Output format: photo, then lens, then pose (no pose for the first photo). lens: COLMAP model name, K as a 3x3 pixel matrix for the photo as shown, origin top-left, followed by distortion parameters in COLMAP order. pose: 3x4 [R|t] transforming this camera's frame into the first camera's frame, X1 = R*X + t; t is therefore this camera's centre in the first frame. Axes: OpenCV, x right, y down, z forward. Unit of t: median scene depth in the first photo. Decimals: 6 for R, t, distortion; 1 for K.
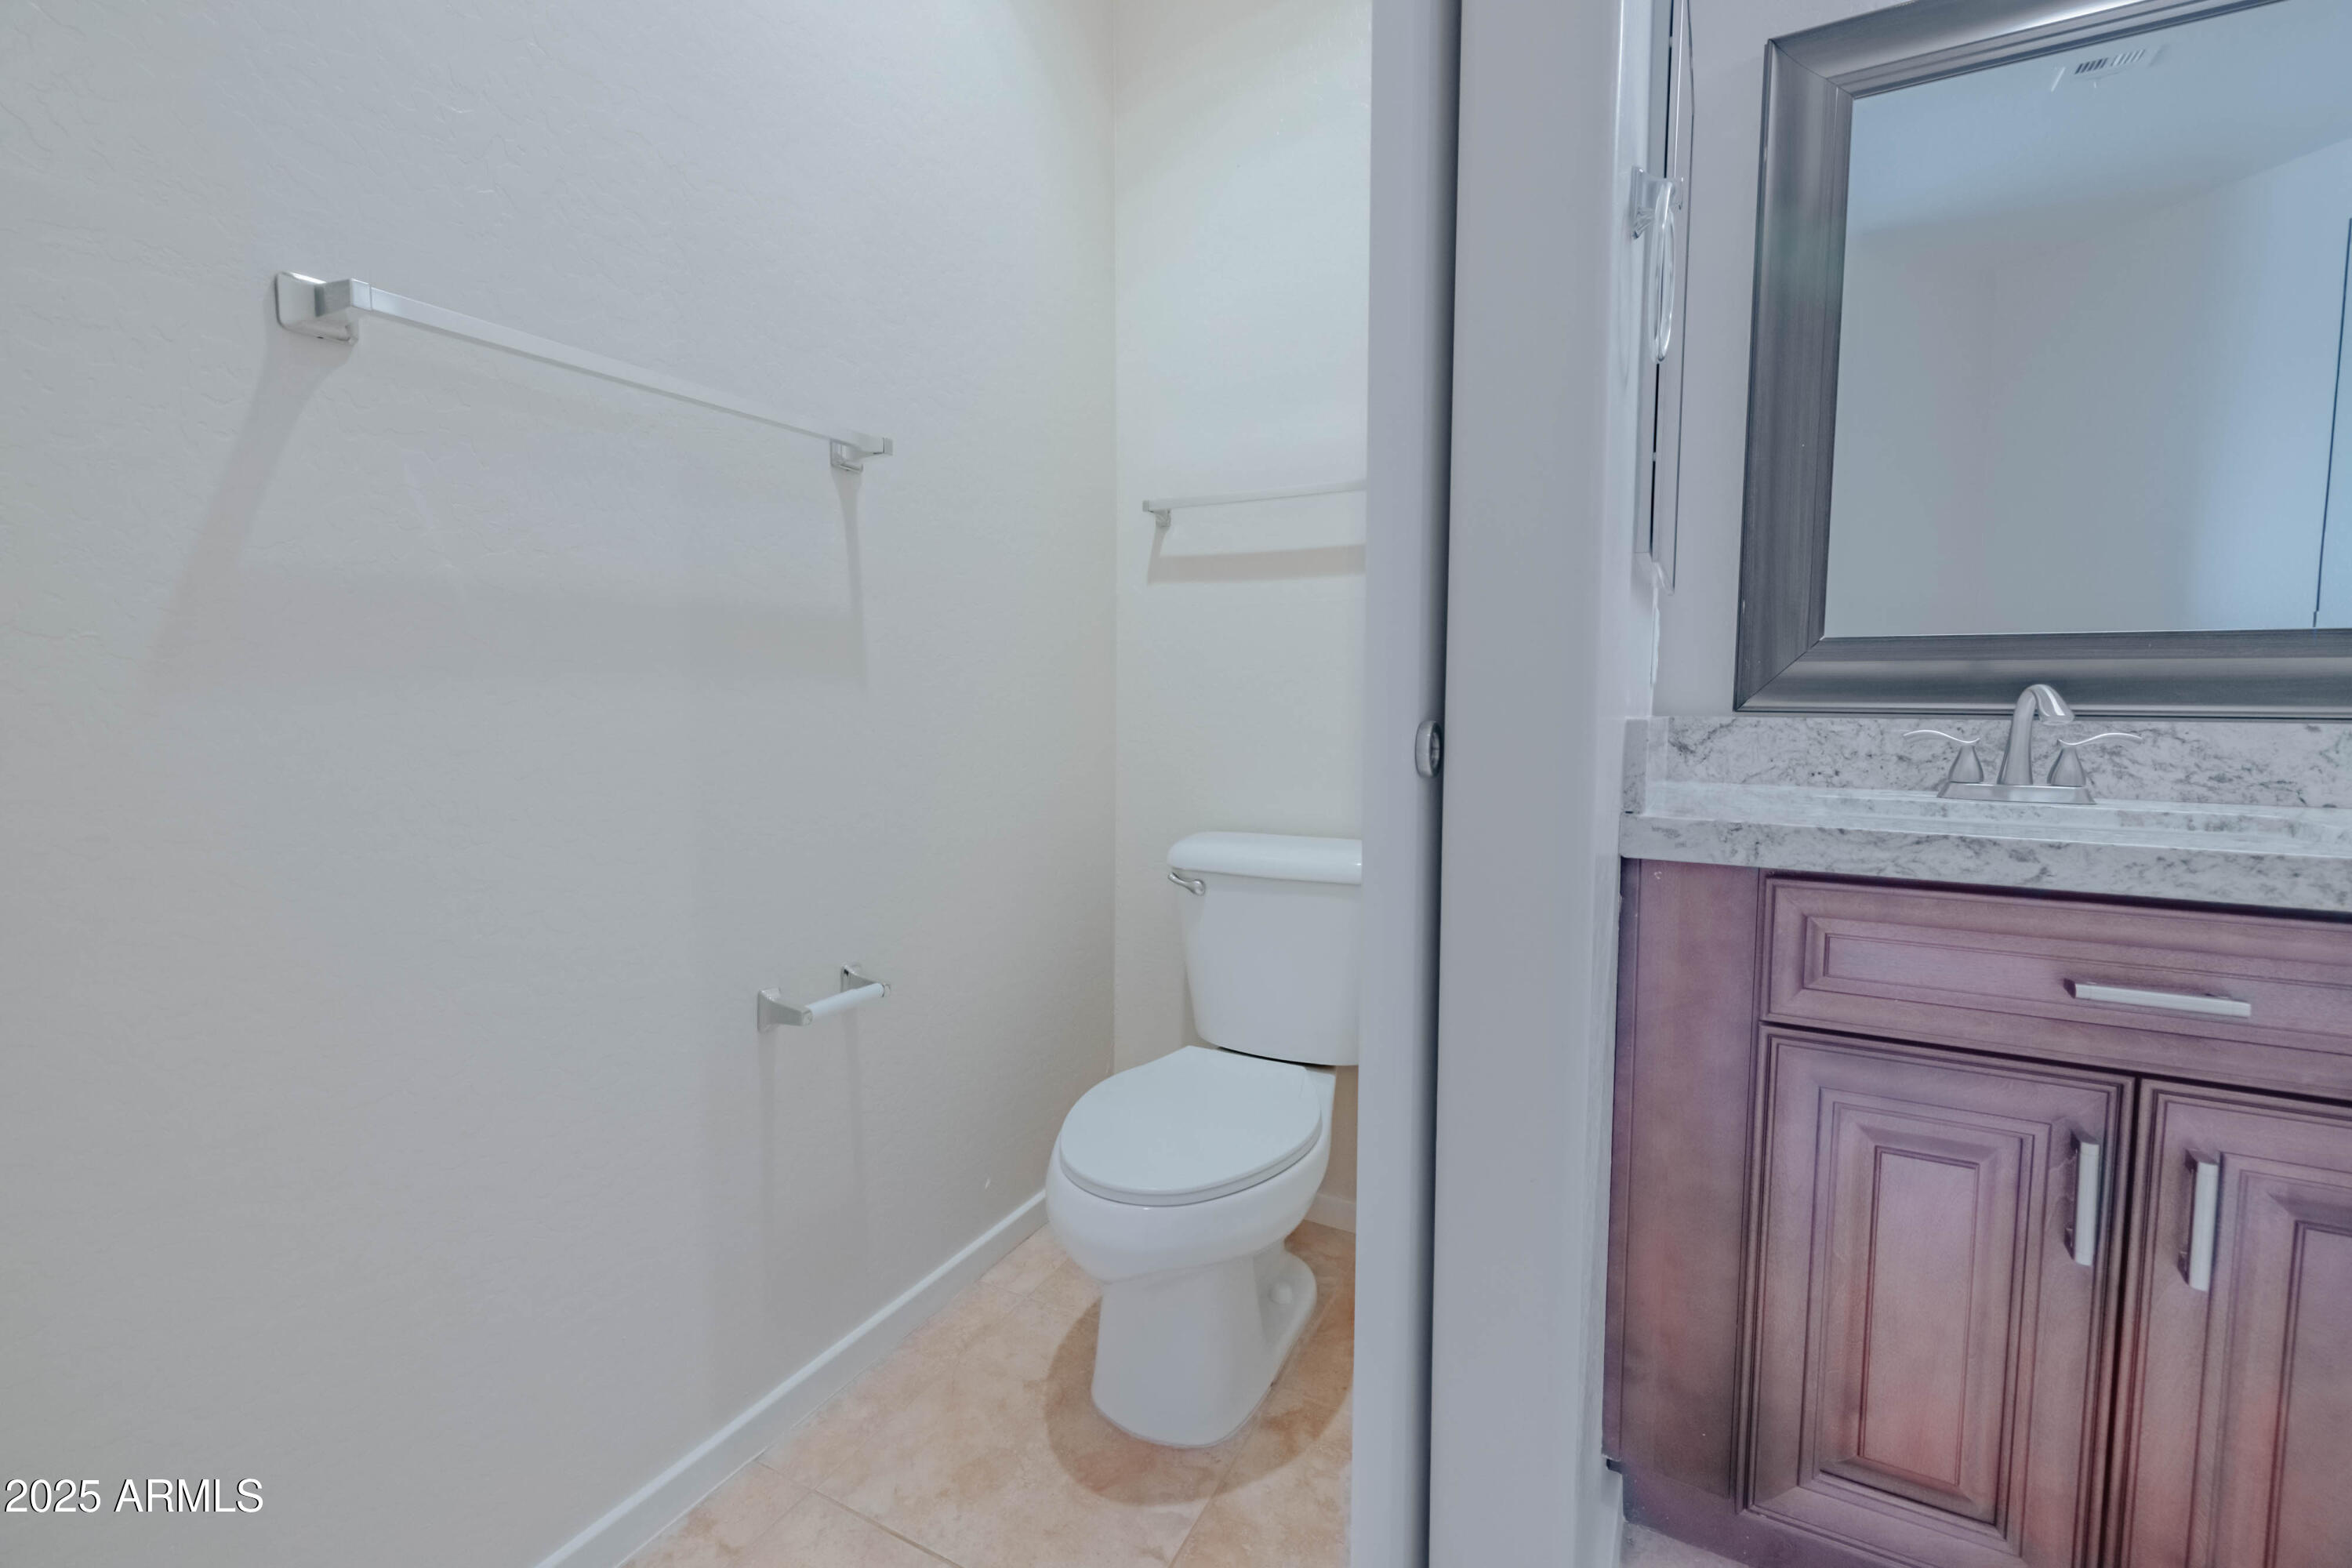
lens RADIAL K [[991.6, 0, 1174.4], [0, 991.6, 764.0], [0, 0, 1]] dist [0.000809, -0.000645]
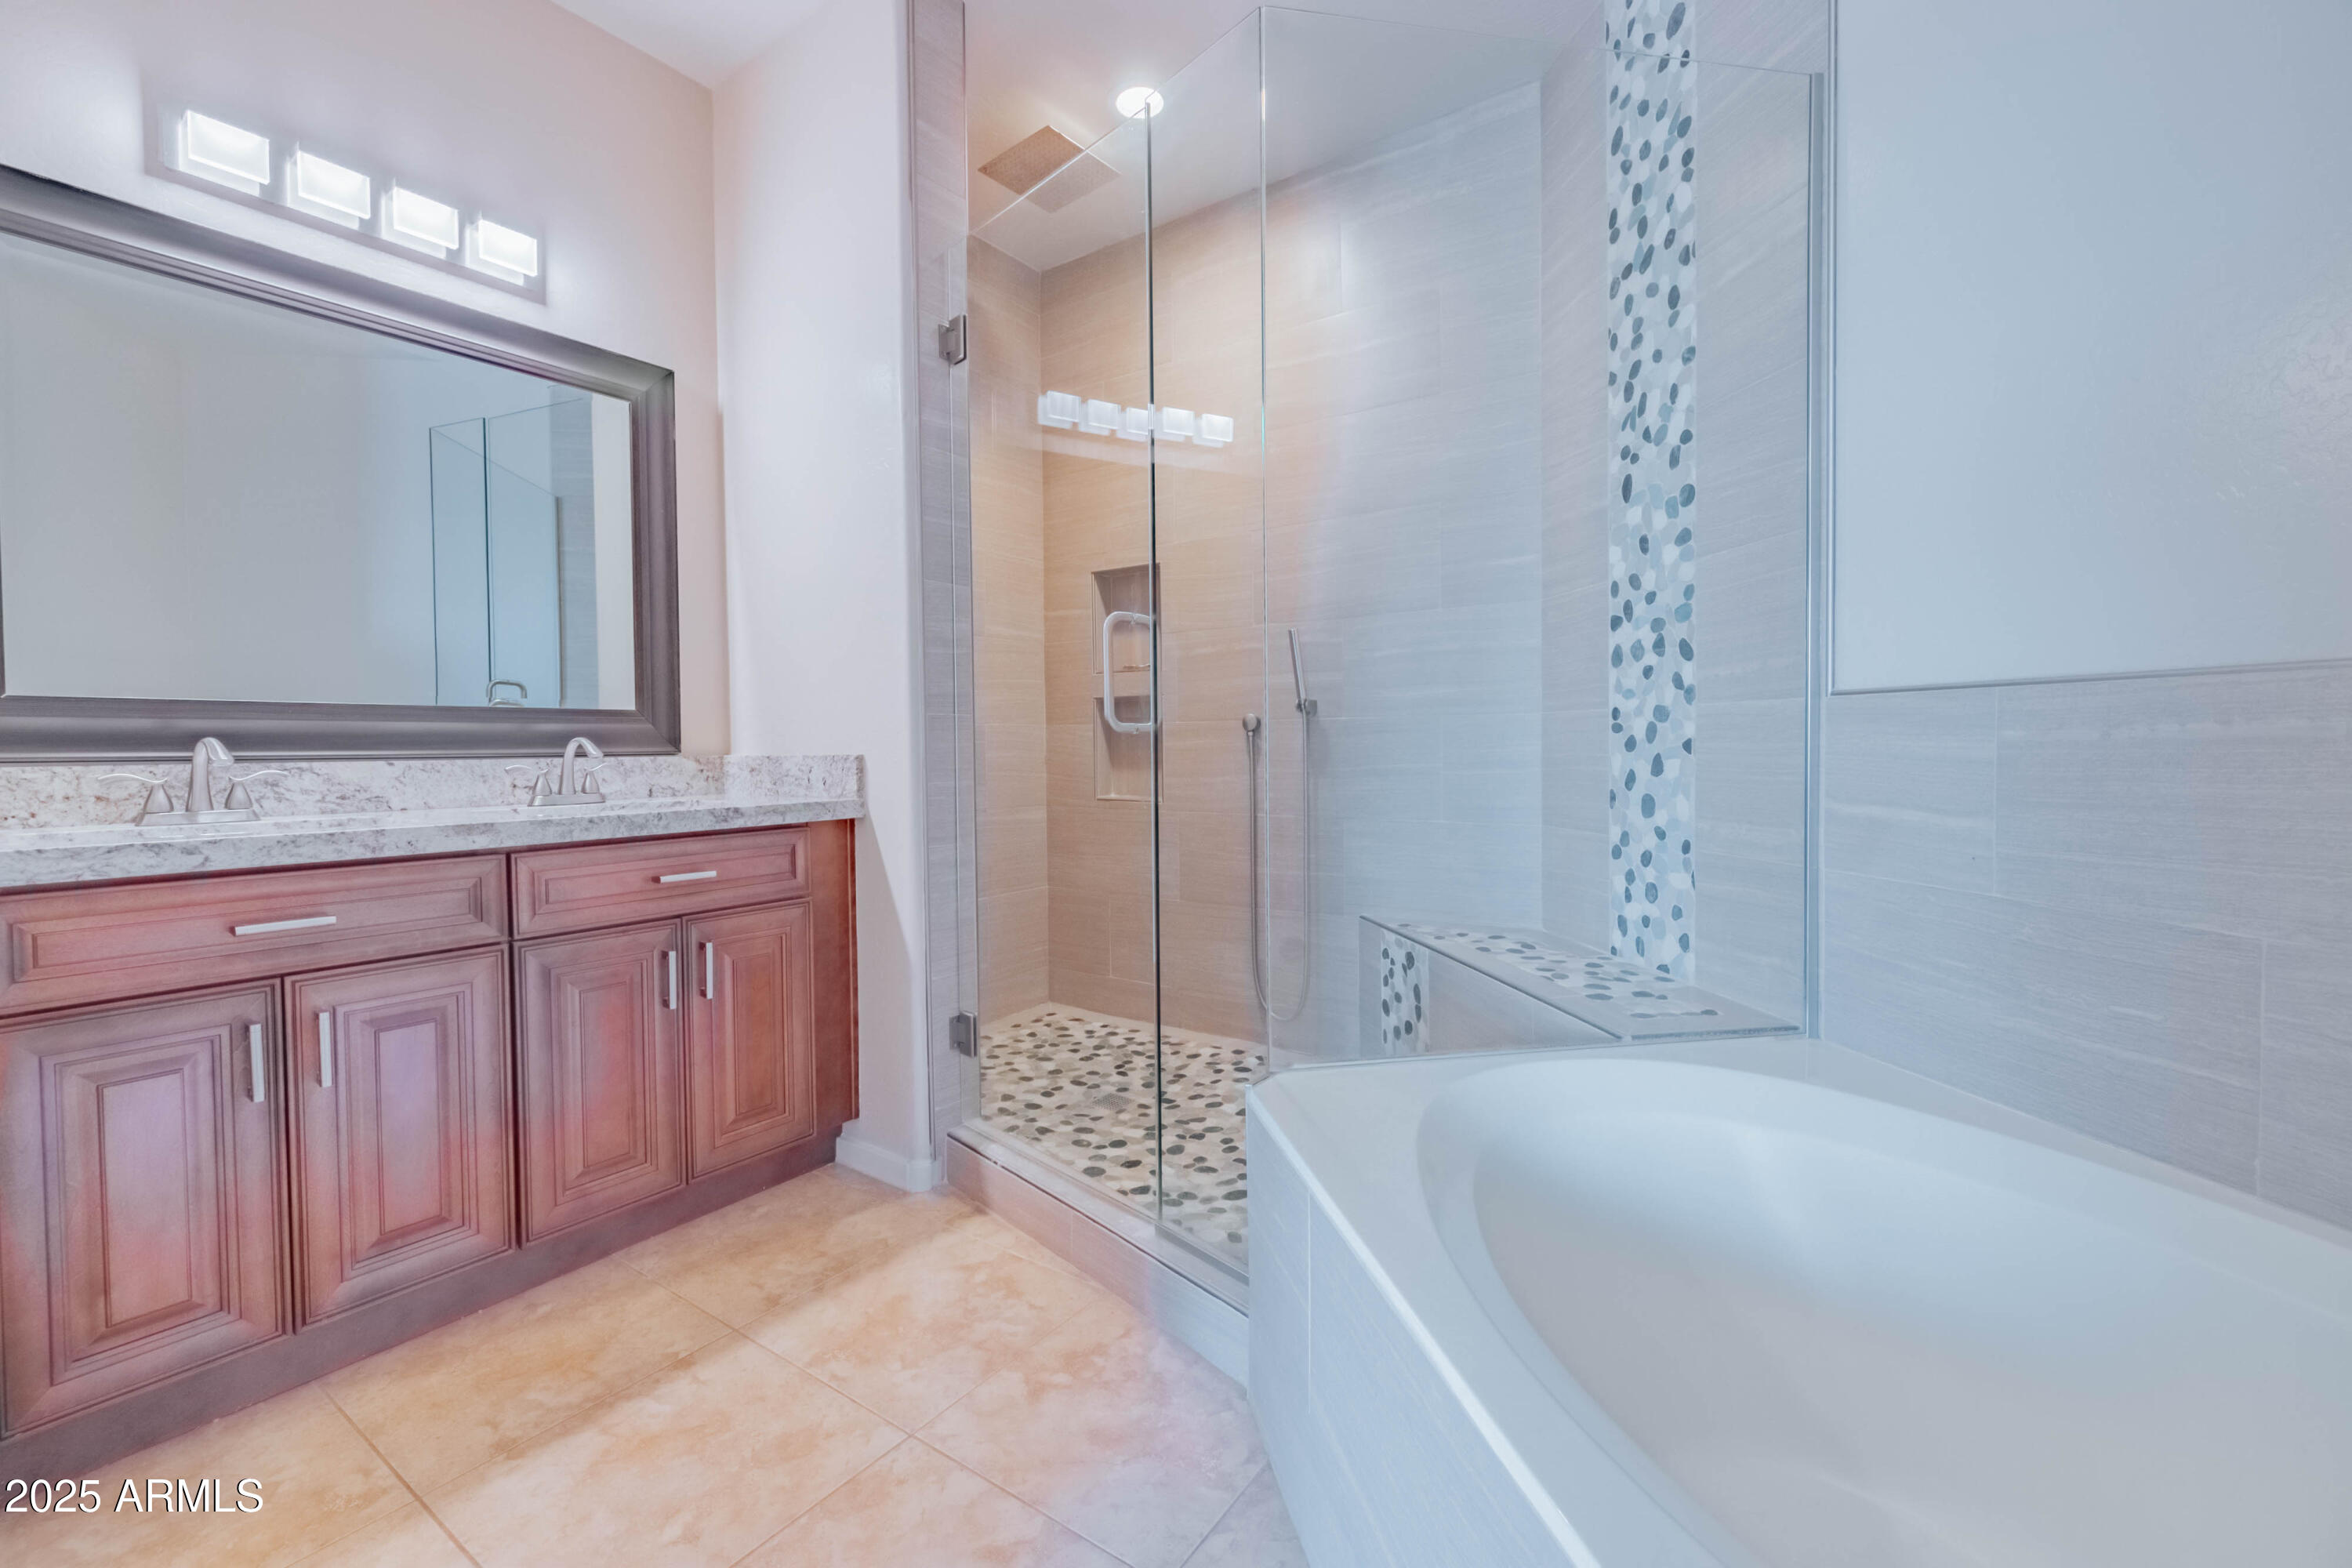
lens RADIAL K [[991.6, 0, 1180.3], [0, 991.6, 773.8], [0, 0, 1]] dist [0.000809, -0.000645]
pose [[0.124375, -0.036078, 0.991579, -0.405957], [0.074916, 0.996828, 0.026873, 0.041734], [-0.989403, 0.070943, 0.126683, -0.620633]]
